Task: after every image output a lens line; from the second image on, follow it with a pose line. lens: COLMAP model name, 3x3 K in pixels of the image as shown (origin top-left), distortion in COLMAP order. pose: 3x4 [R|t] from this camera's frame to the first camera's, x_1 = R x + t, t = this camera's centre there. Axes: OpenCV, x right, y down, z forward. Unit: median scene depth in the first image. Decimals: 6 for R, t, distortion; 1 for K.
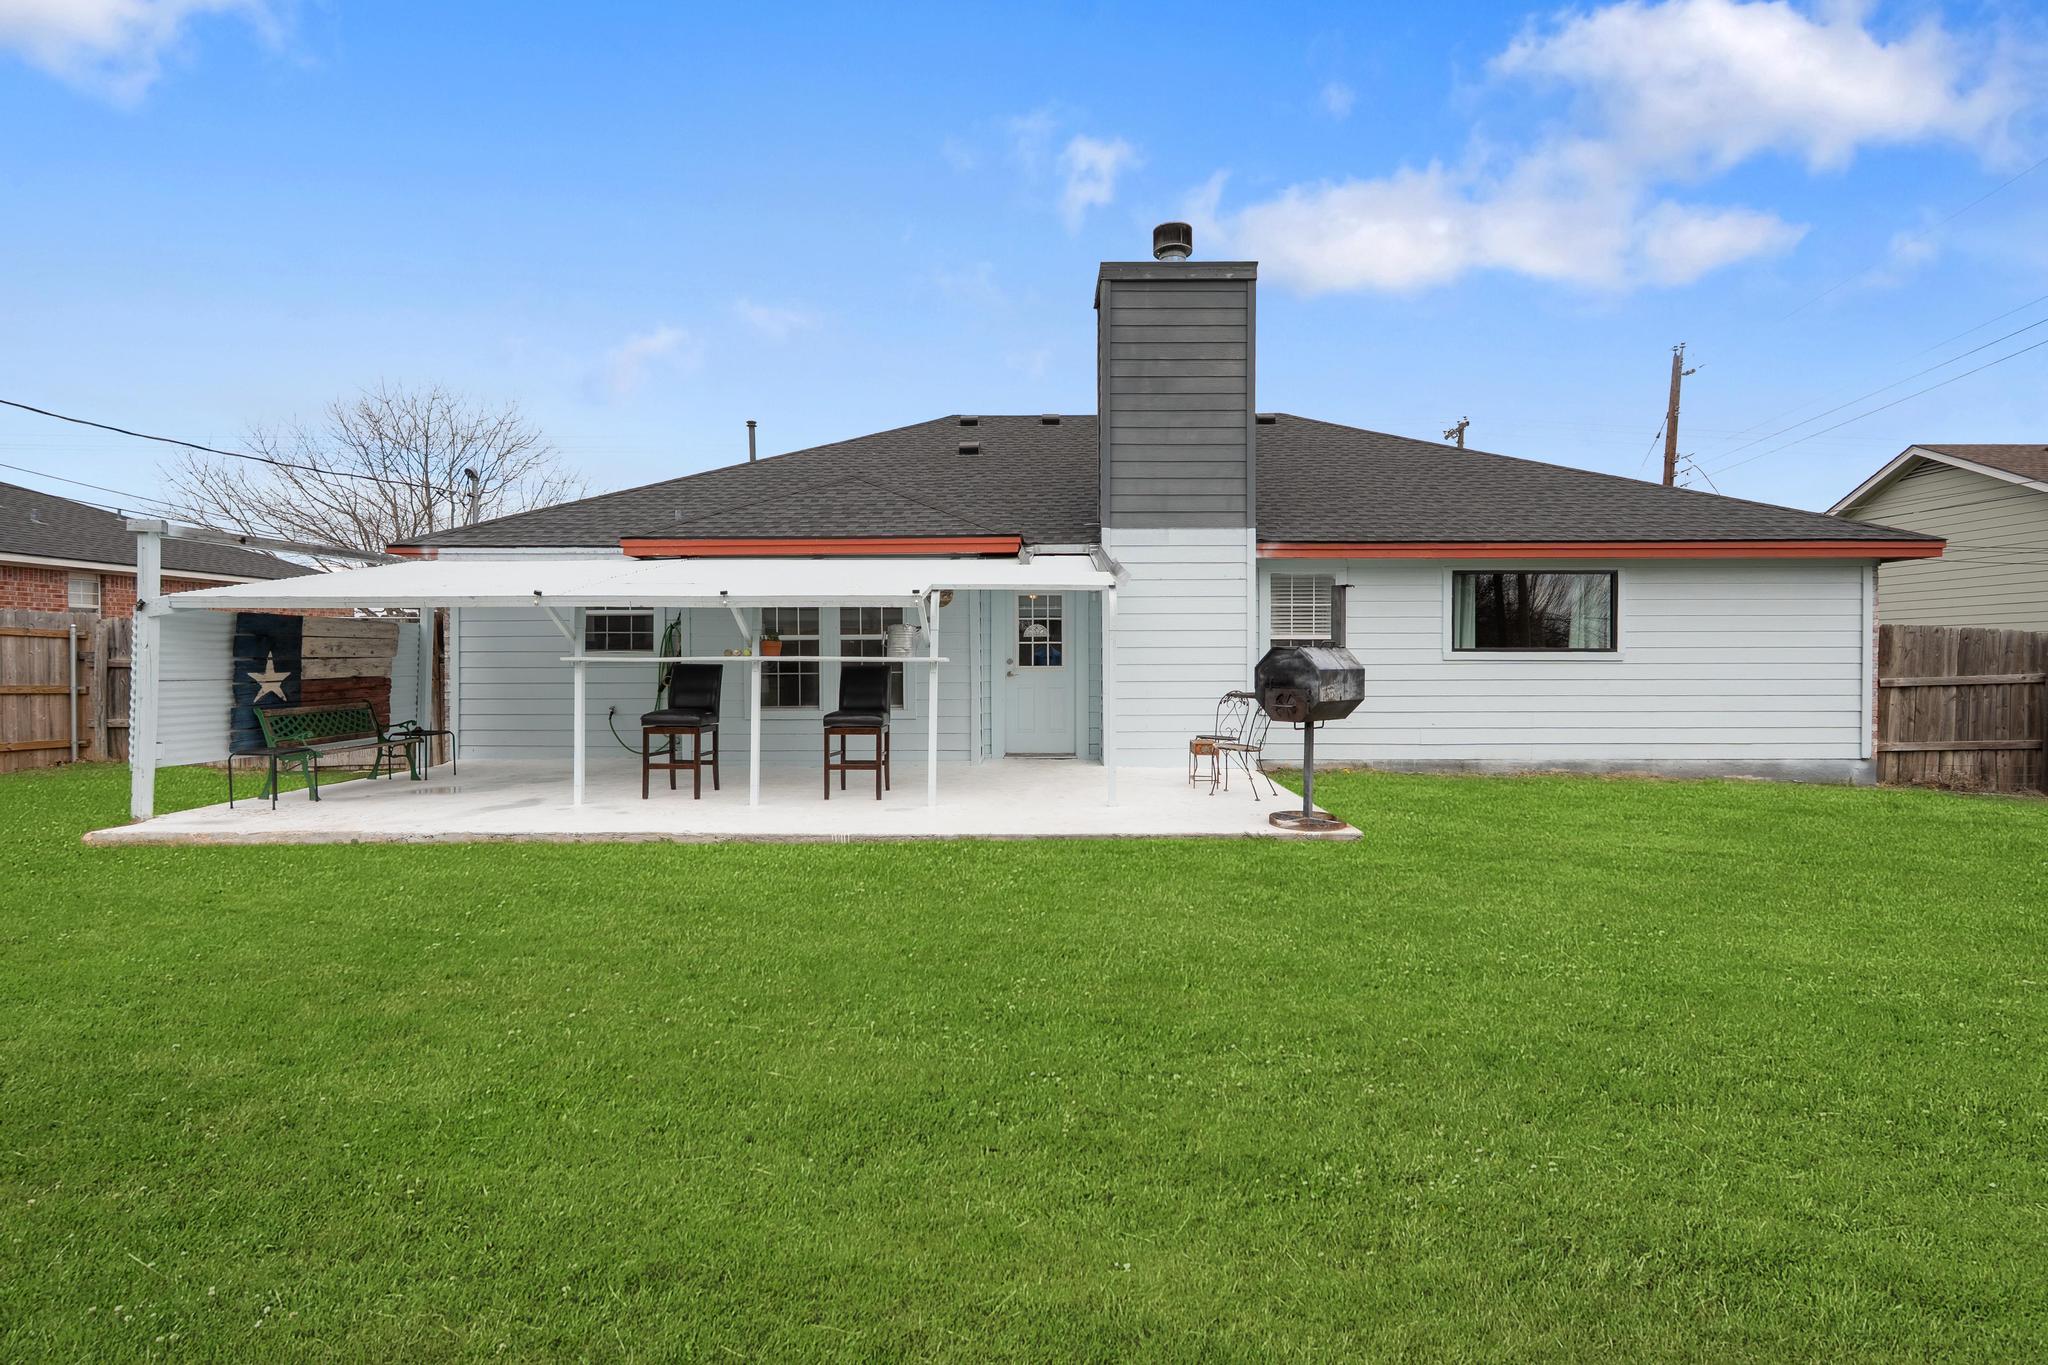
lens RADIAL K [[891.0, 0, 1024.0], [0, 891.0, 682.5], [0, 0, 1]] dist [-0.002702, 0.000022]
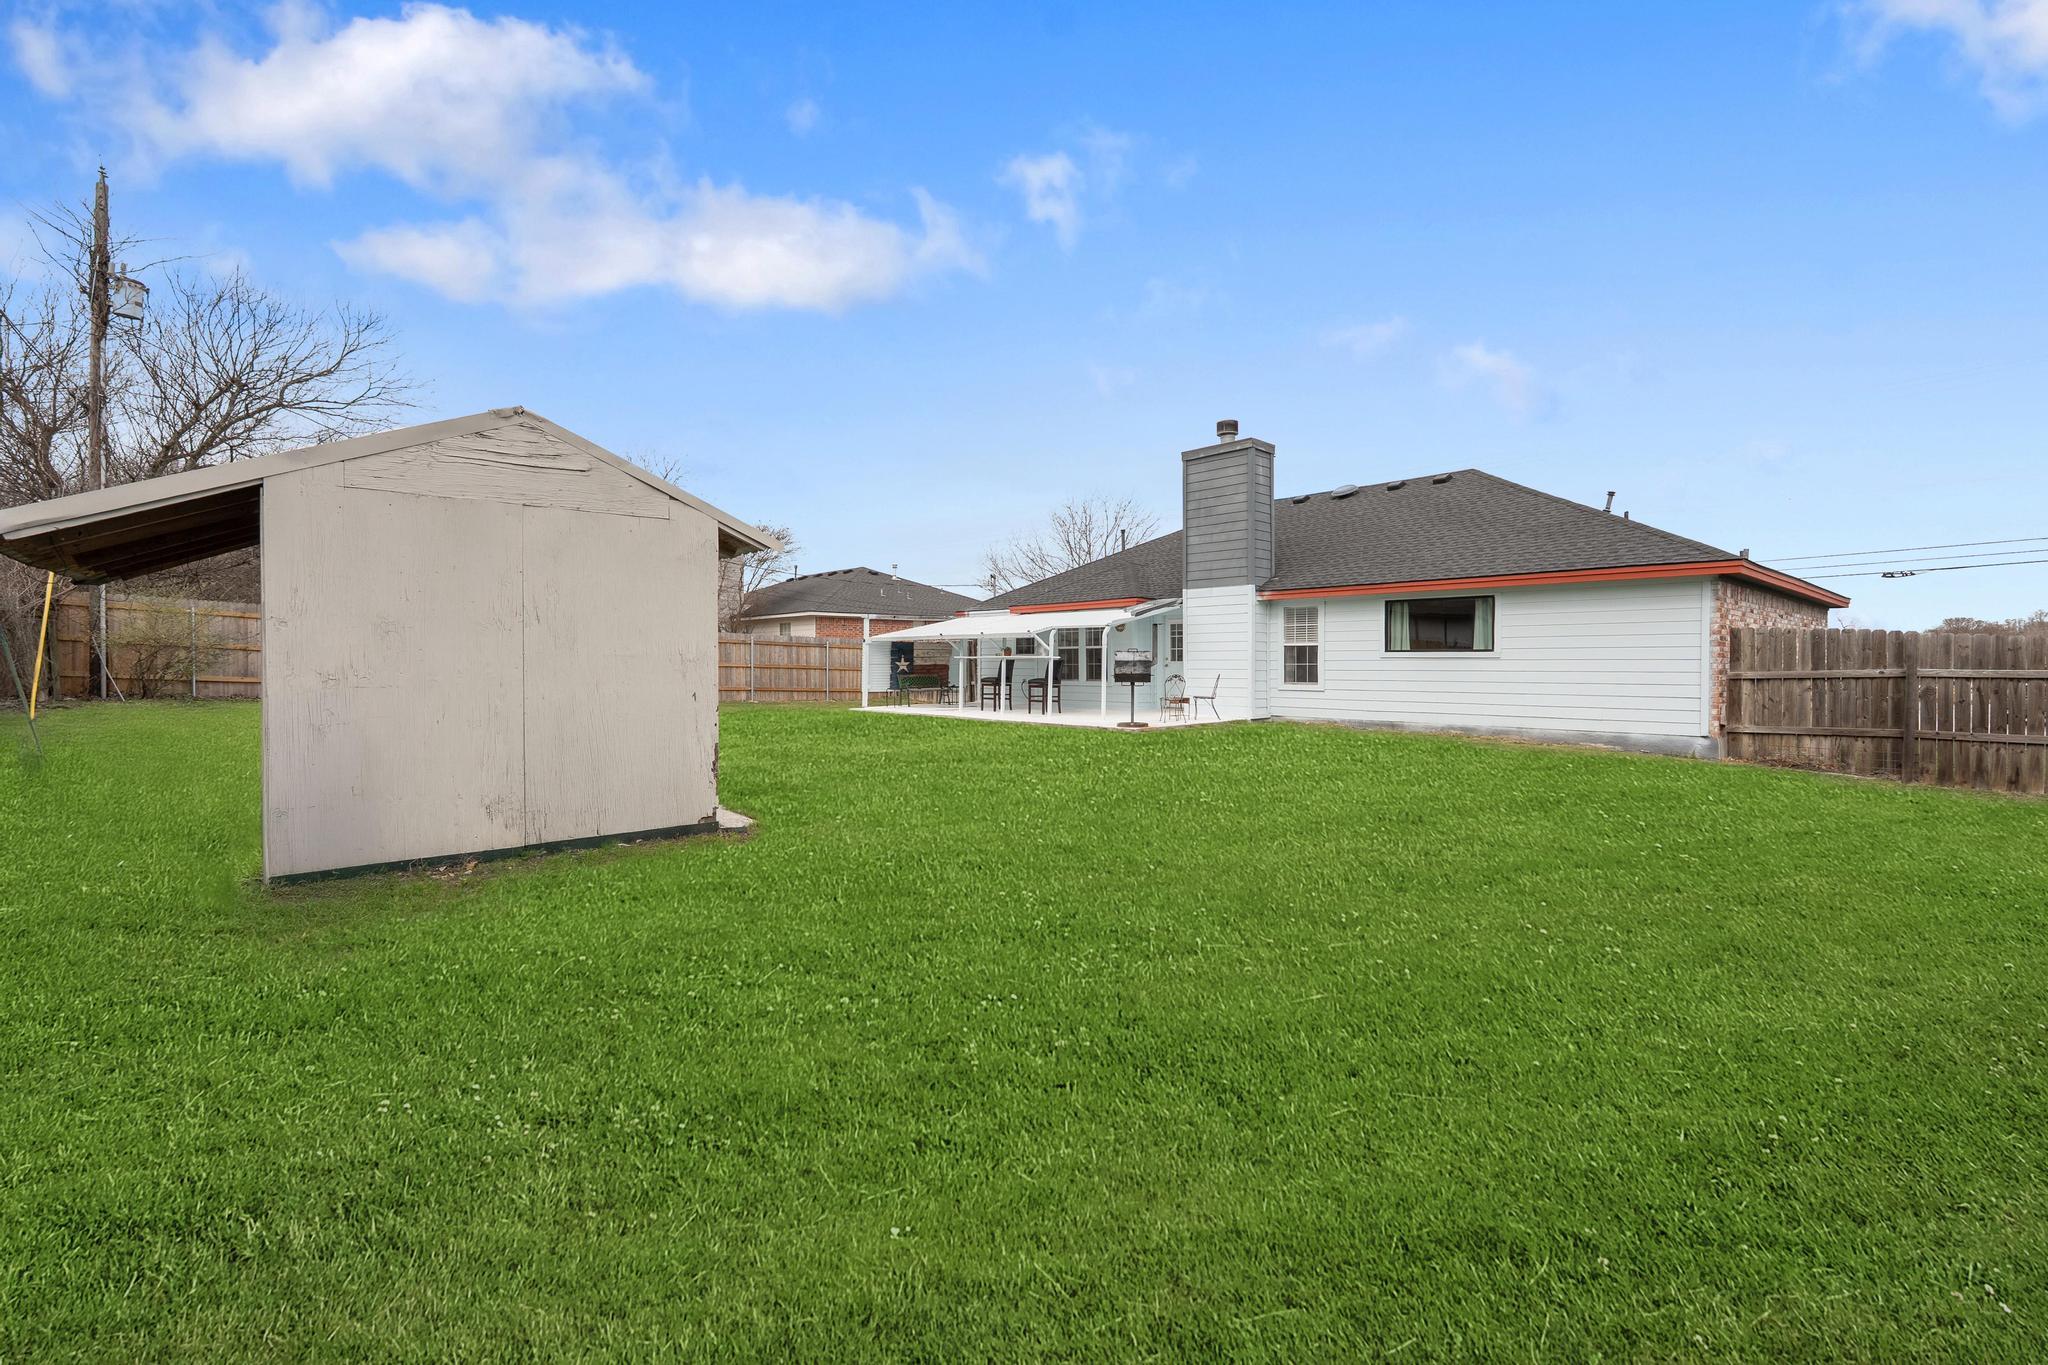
lens RADIAL K [[891.0, 0, 1024.0], [0, 891.0, 682.5], [0, 0, 1]] dist [-0.002702, 0.000022]
pose [[0.682533, 0.018548, -0.730619, 1.227902], [-0.021495, 0.999755, 0.005301, 0.025017], [0.730538, 0.012087, 0.682765, -0.548418]]
